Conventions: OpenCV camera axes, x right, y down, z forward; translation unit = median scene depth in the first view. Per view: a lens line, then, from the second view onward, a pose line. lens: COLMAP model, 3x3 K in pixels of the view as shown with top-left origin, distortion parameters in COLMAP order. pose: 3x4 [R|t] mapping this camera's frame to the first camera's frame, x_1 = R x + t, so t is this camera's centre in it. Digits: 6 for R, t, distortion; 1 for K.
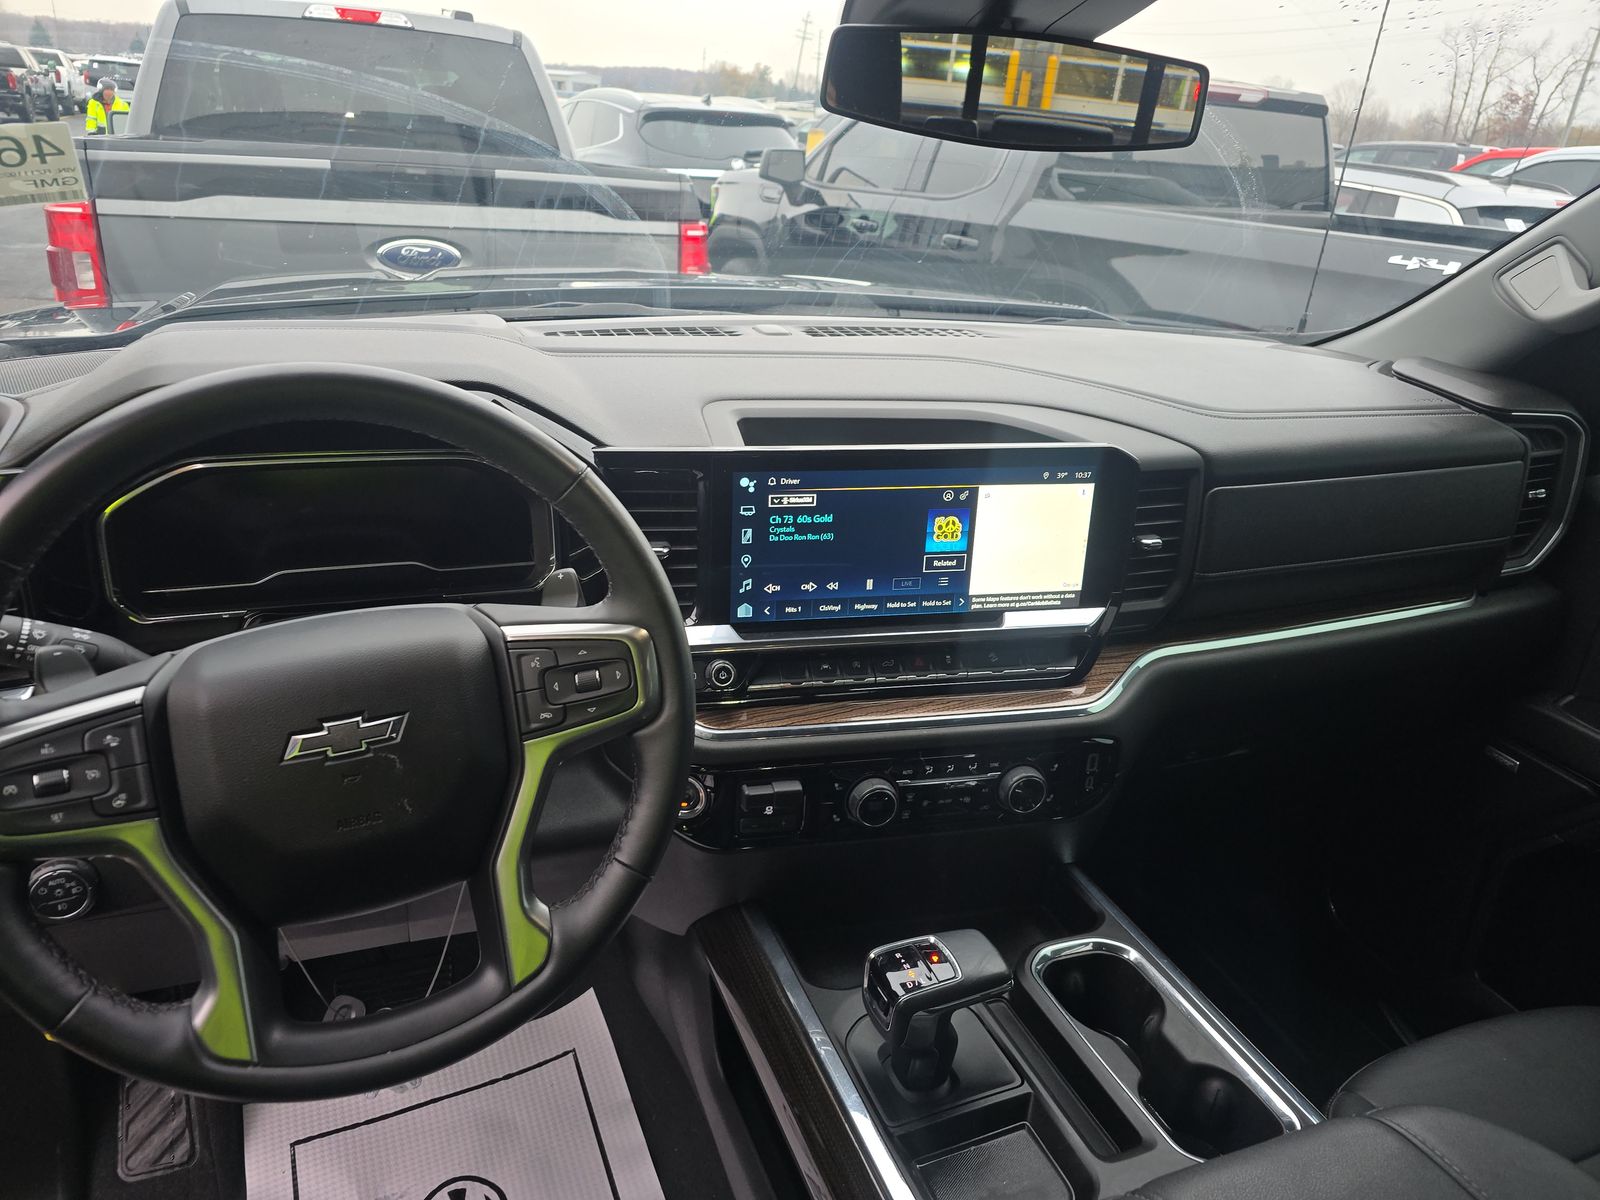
lens RADIAL K [[1081.6, 0, 796.0], [0, 1081.6, 568.5], [0, 0, 1]] dist [0.059103, -0.055501]
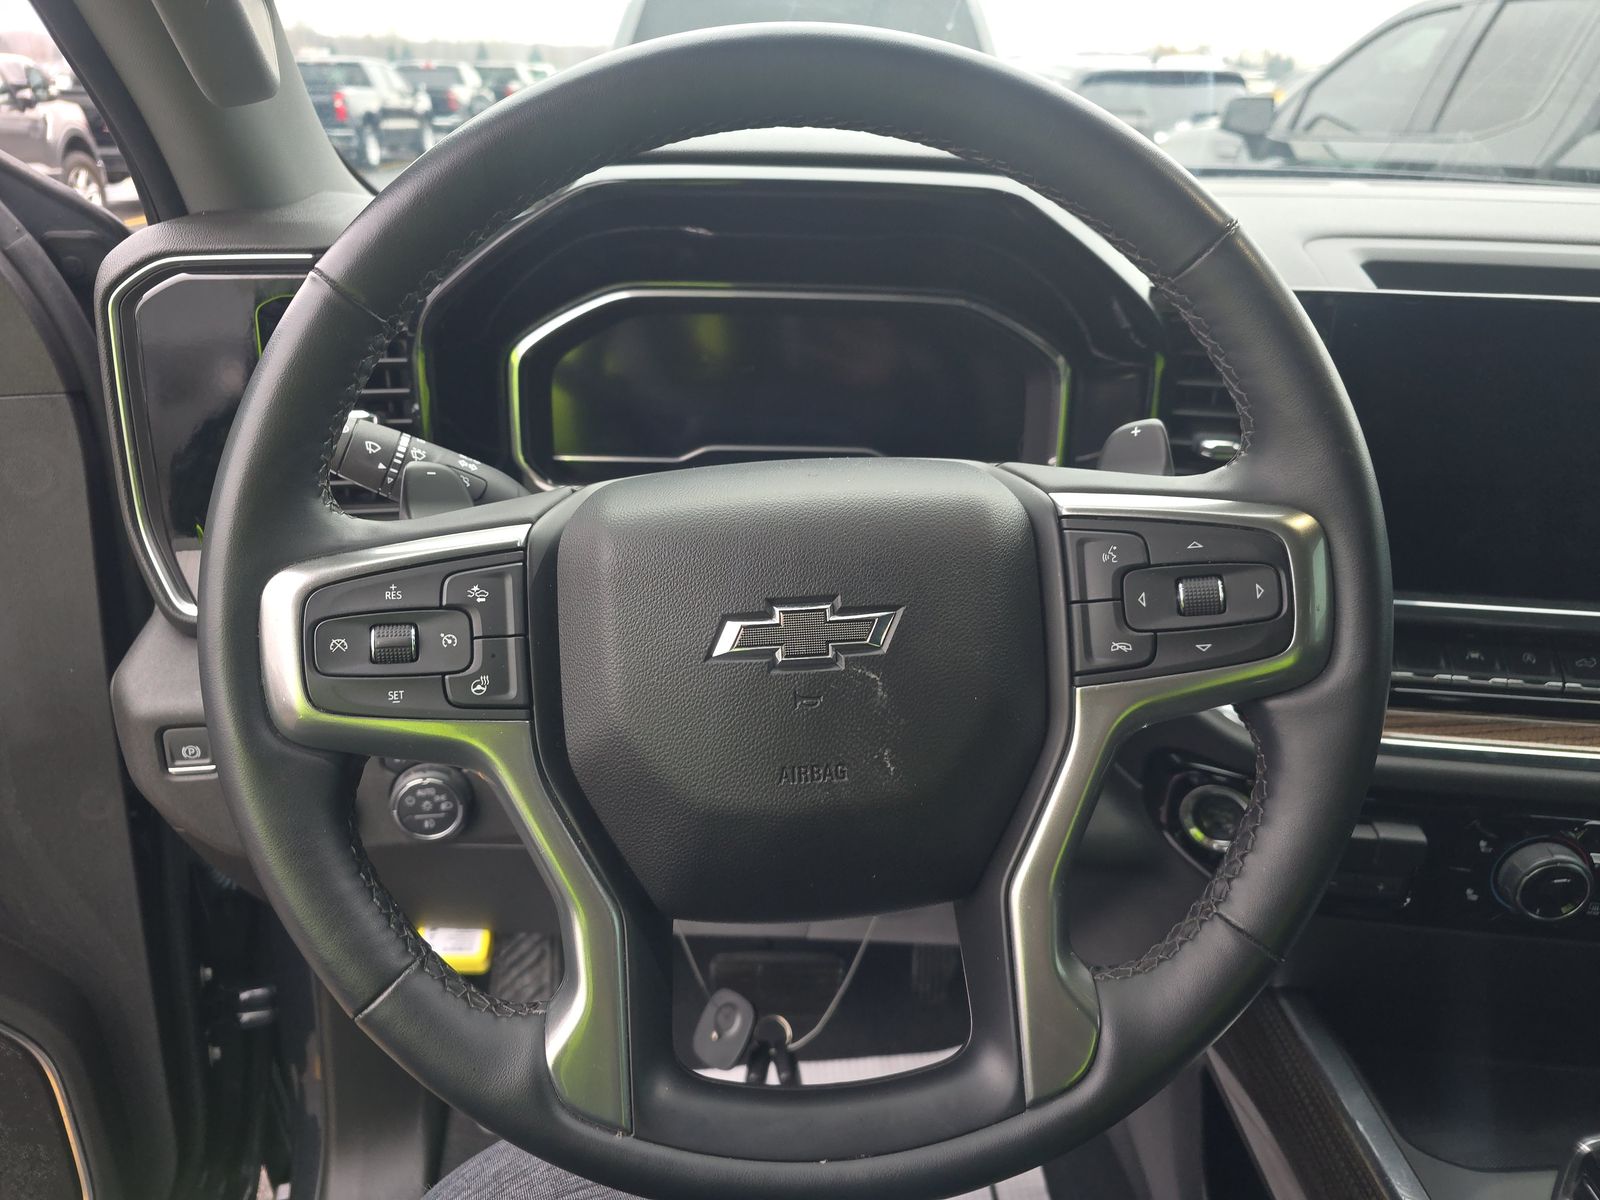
lens RADIAL K [[1072.1, 0, 799.9], [0, 1072.1, 580.5], [0, 0, 1]] dist [0.006427, 0.002995]
pose [[0.943062, 0.098461, -0.317709, -0.212499], [-0.097261, 0.995064, 0.019677, 0.105160], [0.318078, 0.012344, 0.947984, 0.403562]]
